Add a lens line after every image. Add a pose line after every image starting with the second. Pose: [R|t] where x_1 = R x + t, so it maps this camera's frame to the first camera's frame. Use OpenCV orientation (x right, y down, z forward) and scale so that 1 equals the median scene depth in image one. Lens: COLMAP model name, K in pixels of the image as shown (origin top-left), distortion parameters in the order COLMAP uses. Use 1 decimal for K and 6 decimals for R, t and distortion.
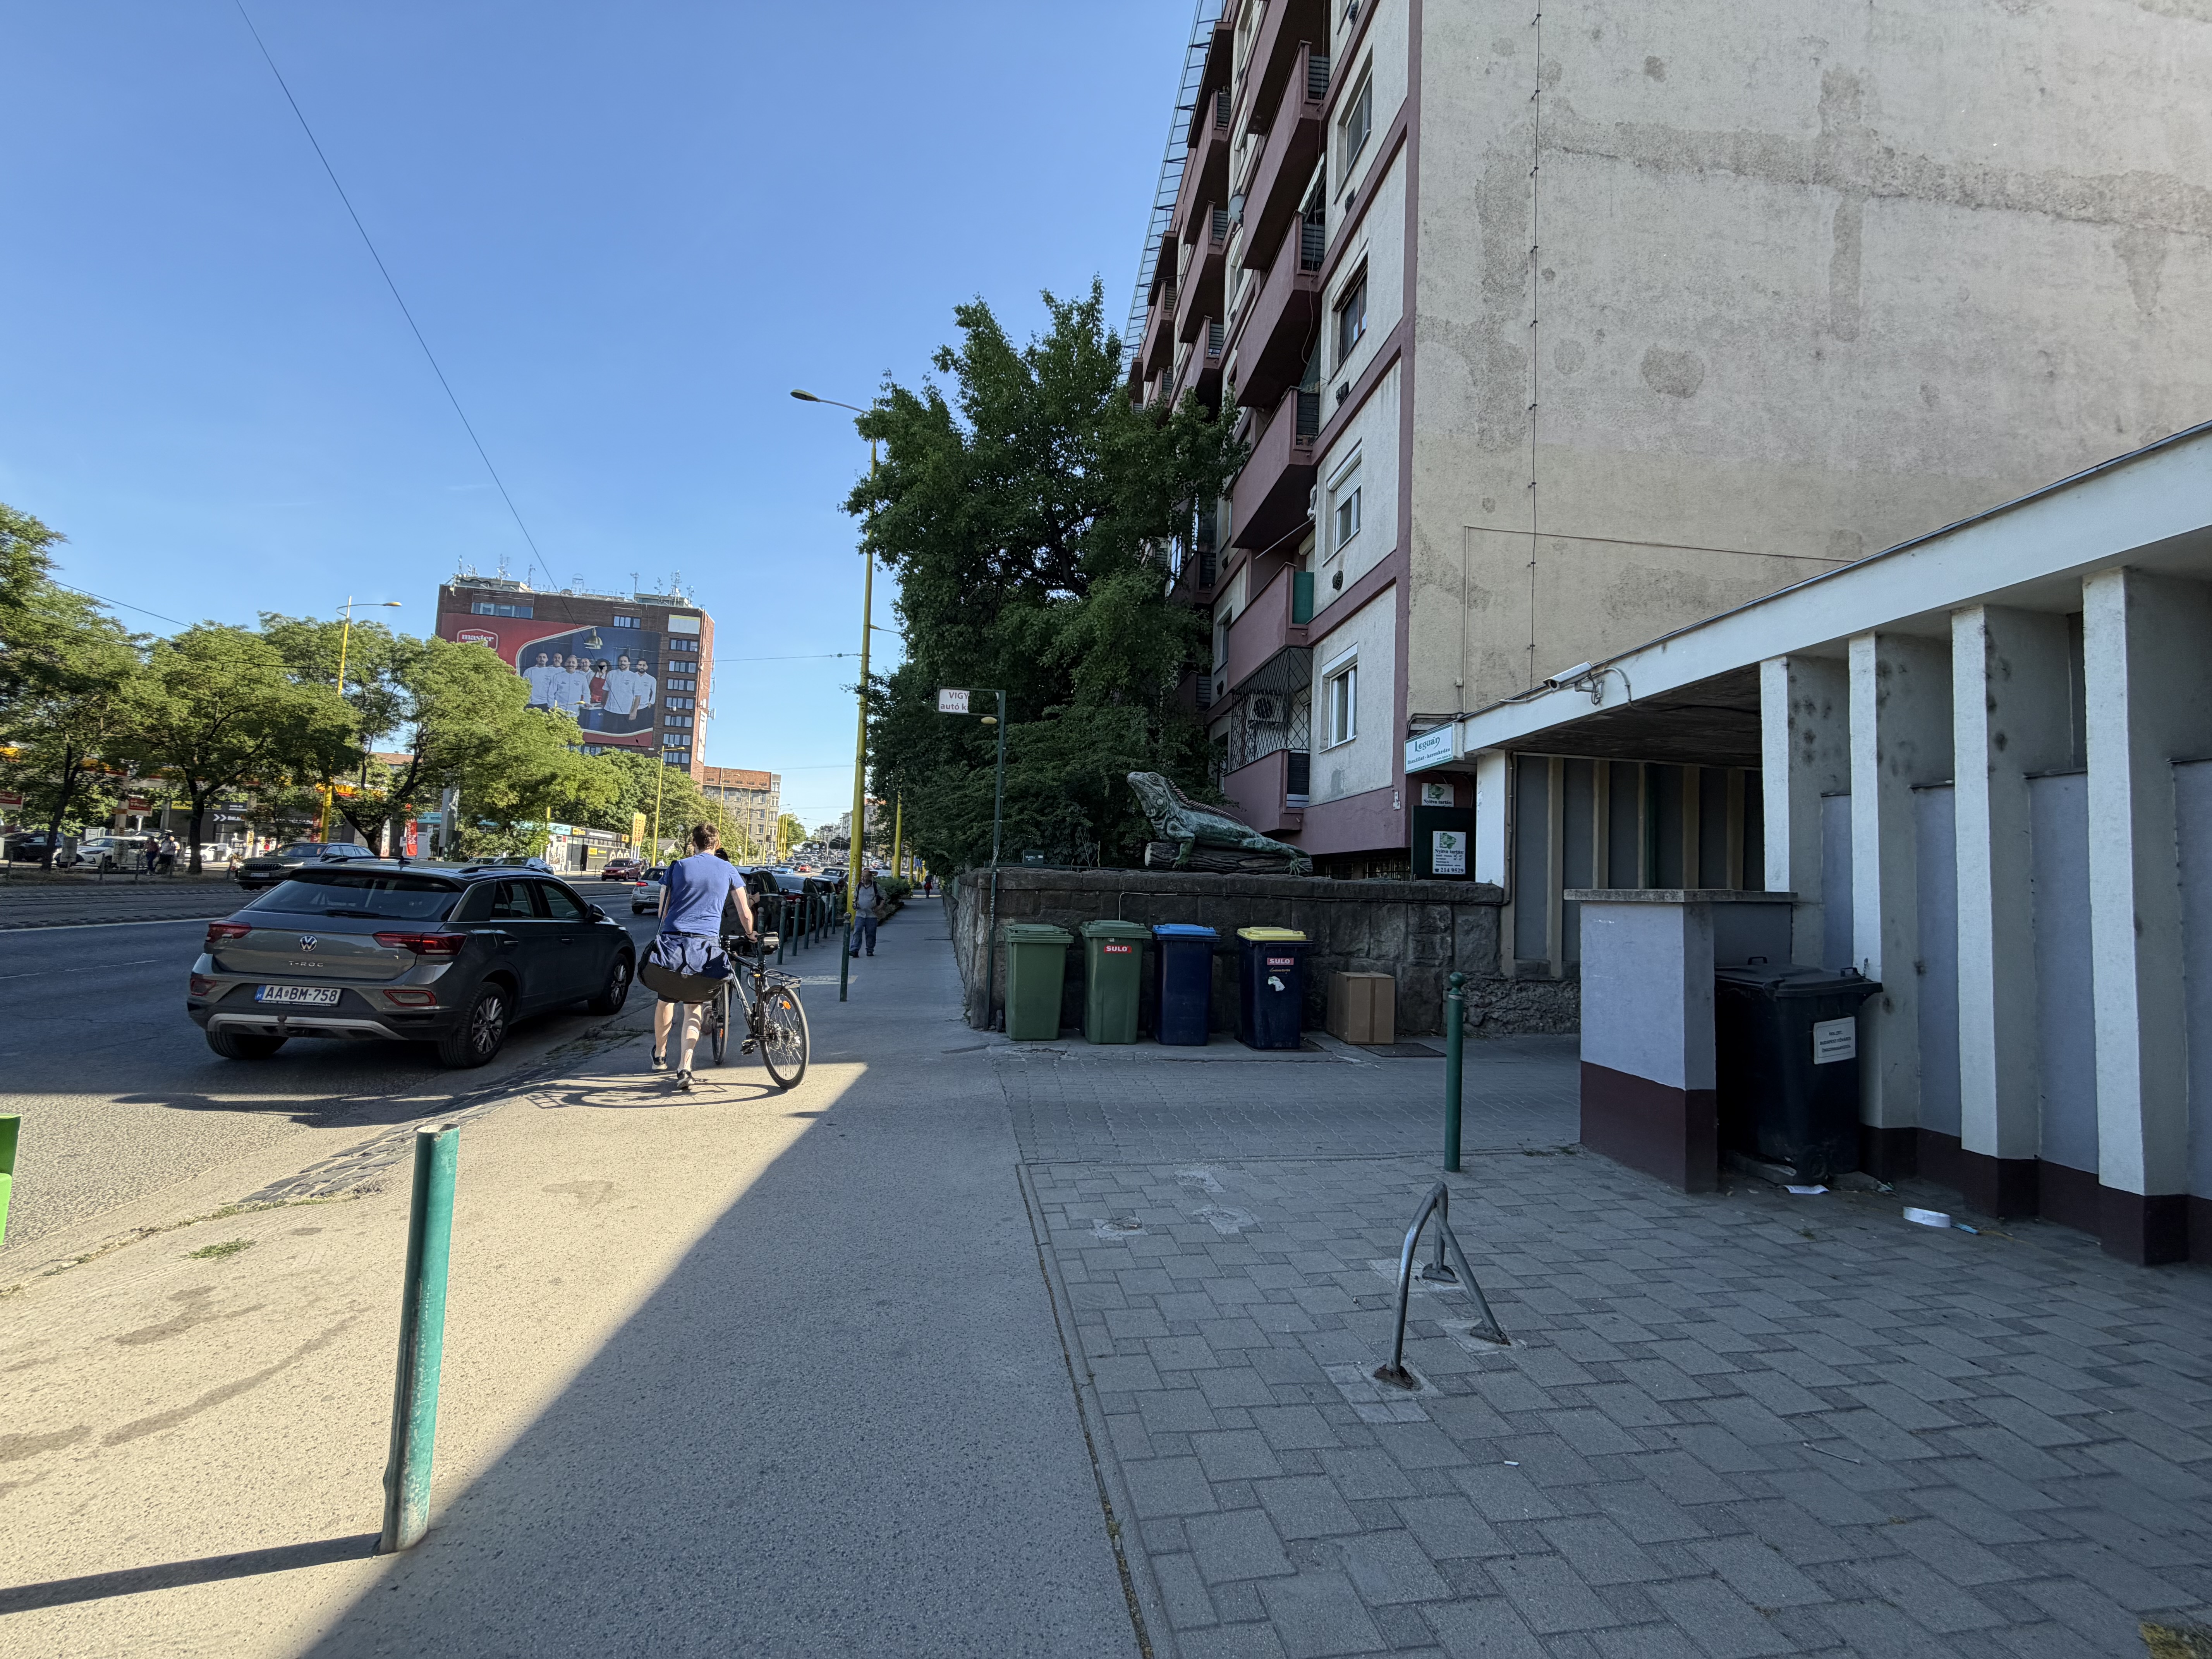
lens RADIAL K [[885.8, 0, 1101.4], [0, 885.8, 830.9], [0, 0, 1]] dist [0.000133, -0.000034]
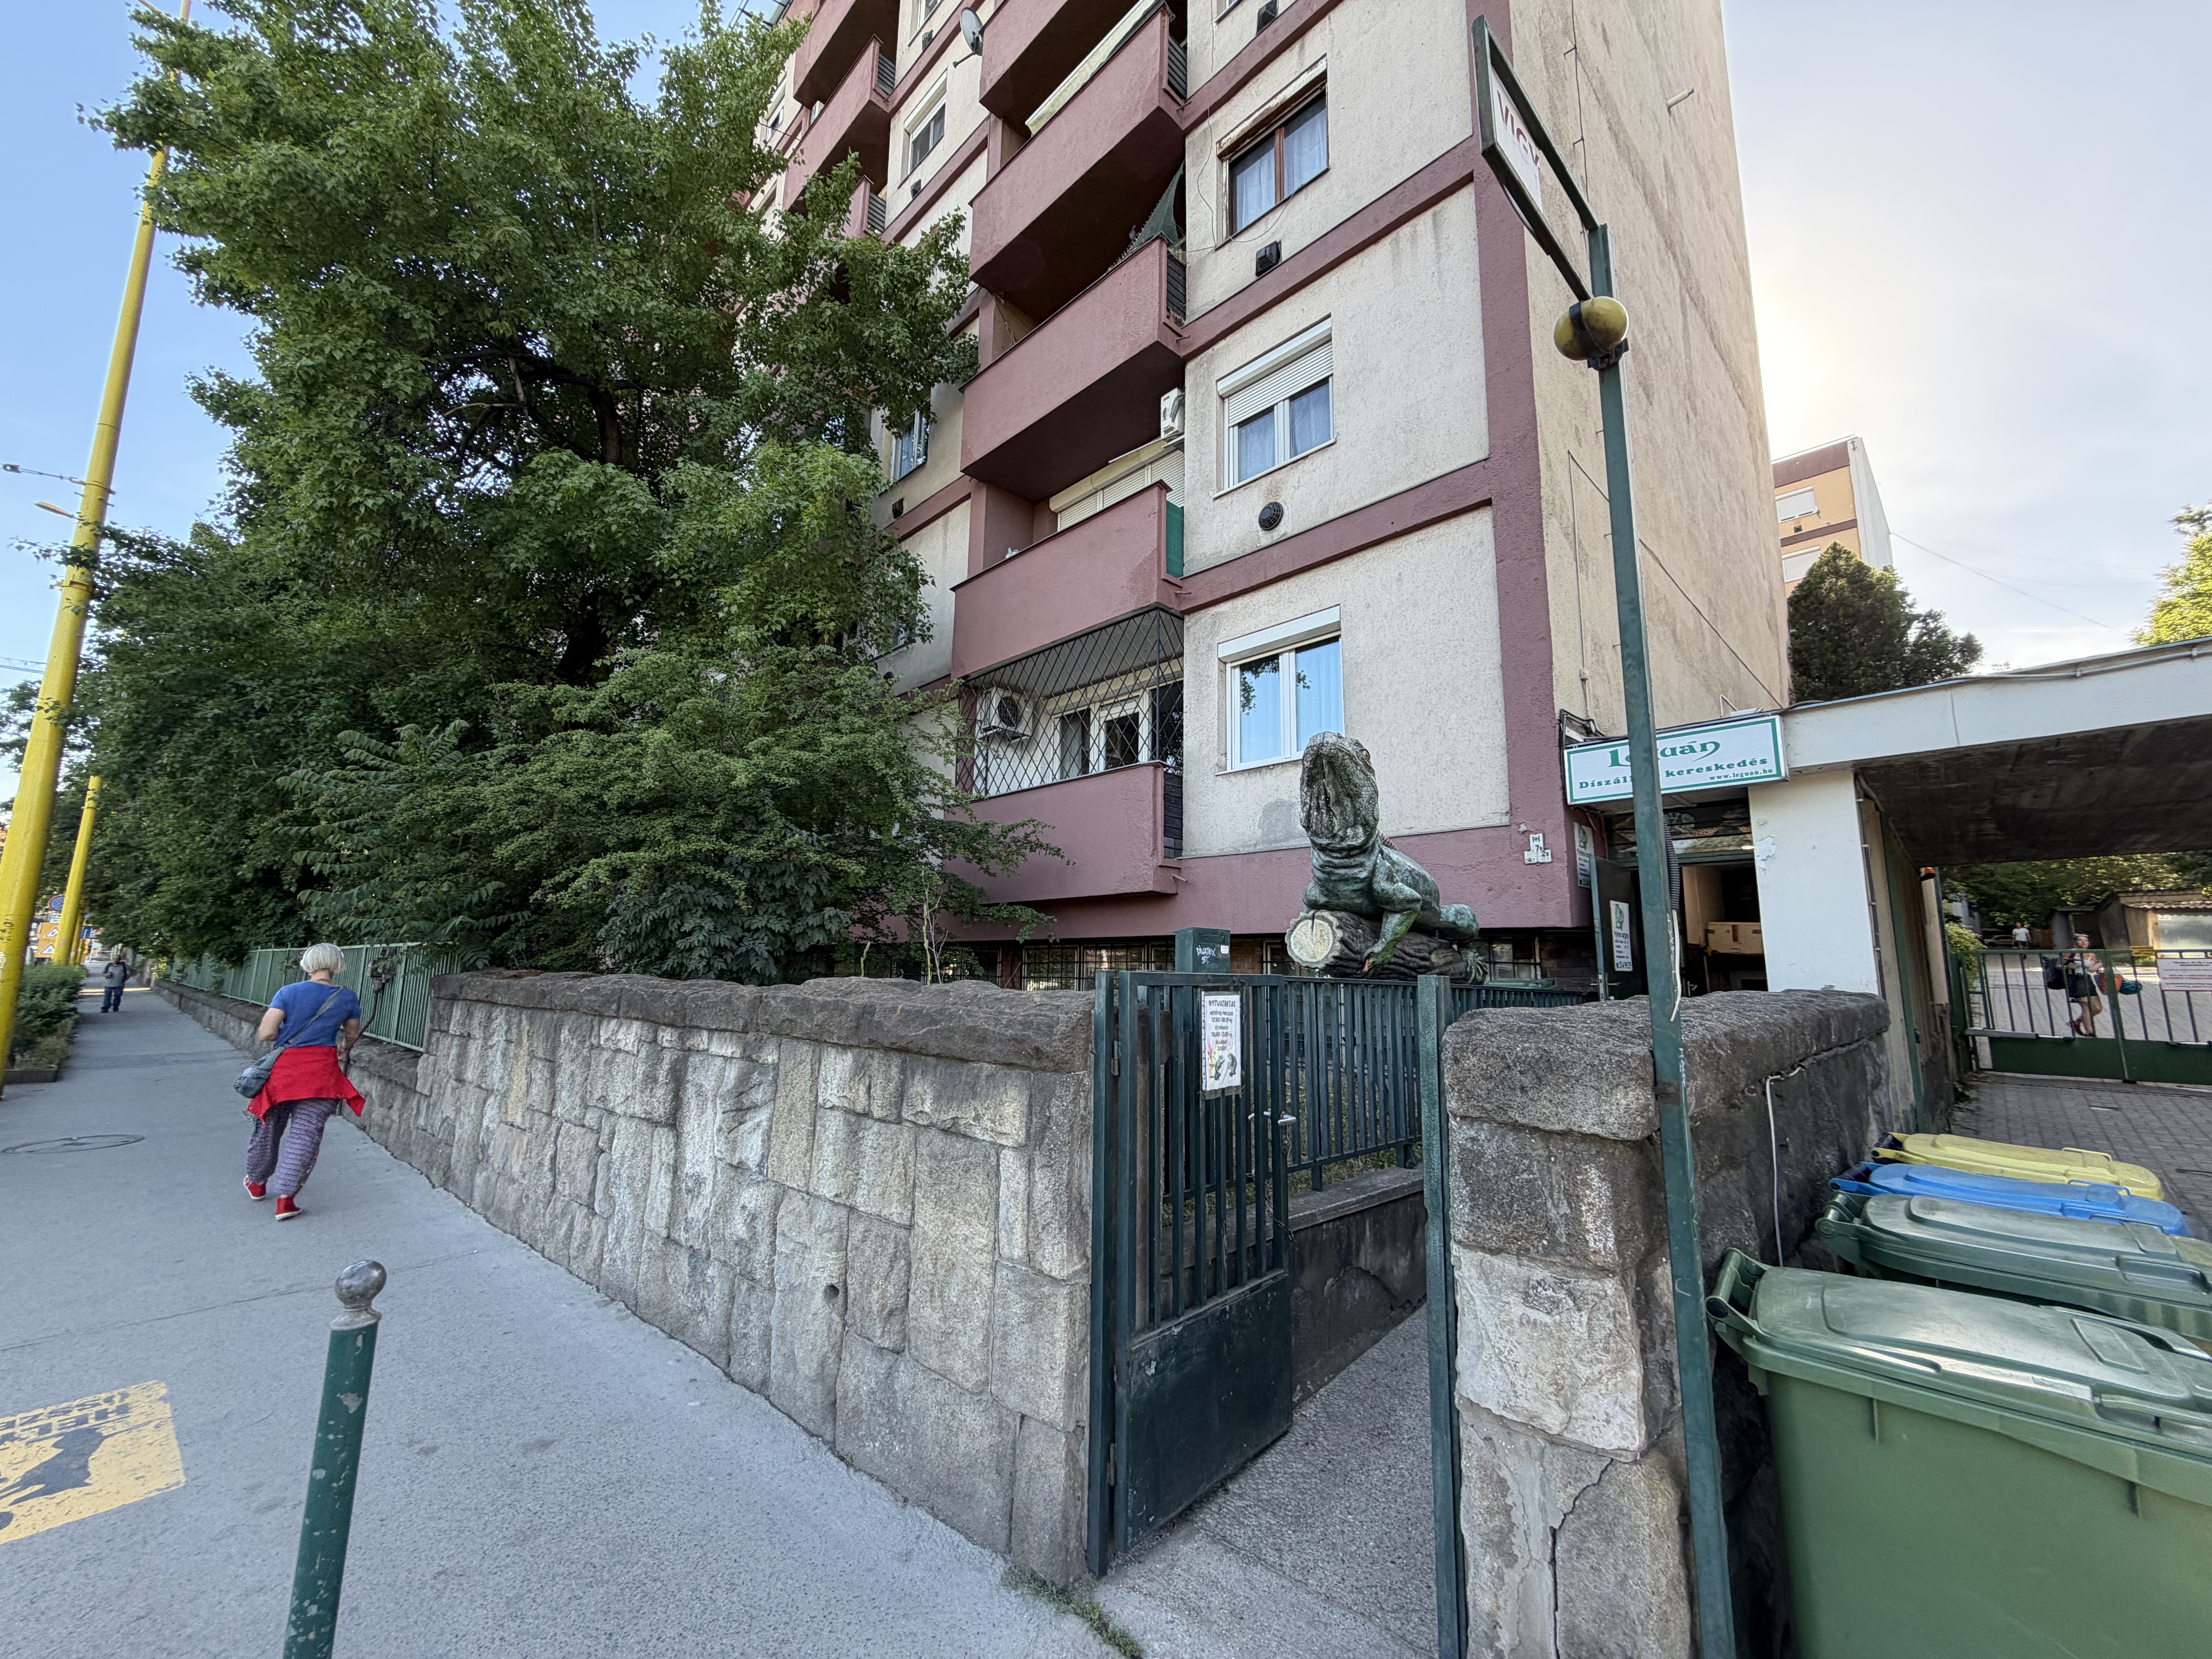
lens RADIAL K [[903.8, 0, 1106.0], [0, 903.8, 829.5], [0, 0, 1]] dist [-0.001713, -0.000342]
pose [[0.785550, 0.071770, 0.614623, -0.211987], [-0.023426, 0.995988, -0.086362, 0.010493], [-0.618355, 0.053444, 0.784079, 0.521231]]
